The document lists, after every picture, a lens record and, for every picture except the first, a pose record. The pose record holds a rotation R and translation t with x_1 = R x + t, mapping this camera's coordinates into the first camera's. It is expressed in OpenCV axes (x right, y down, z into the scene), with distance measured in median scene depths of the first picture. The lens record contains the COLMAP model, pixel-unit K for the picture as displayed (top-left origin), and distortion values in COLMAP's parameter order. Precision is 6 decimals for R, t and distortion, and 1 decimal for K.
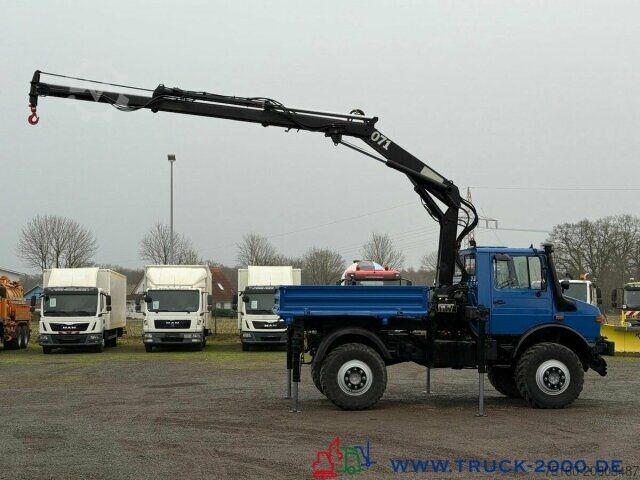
lens RADIAL K [[926.8, 0, 320.0], [0, 926.8, 240.0], [0, 0, 1]] dist [0.133735, -0.098514]
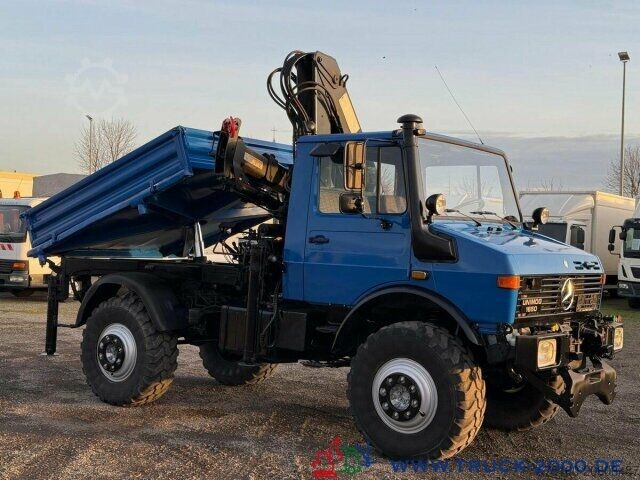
lens RADIAL K [[926.8, 0, 320.0], [0, 926.8, 240.0], [0, 0, 1]] dist [0.133735, -0.098514]
pose [[0.726205, 0.020871, -0.687162, 0.529804], [0.025391, 0.998043, 0.057147, 0.036902], [0.687009, -0.058948, 0.724254, 0.616414]]
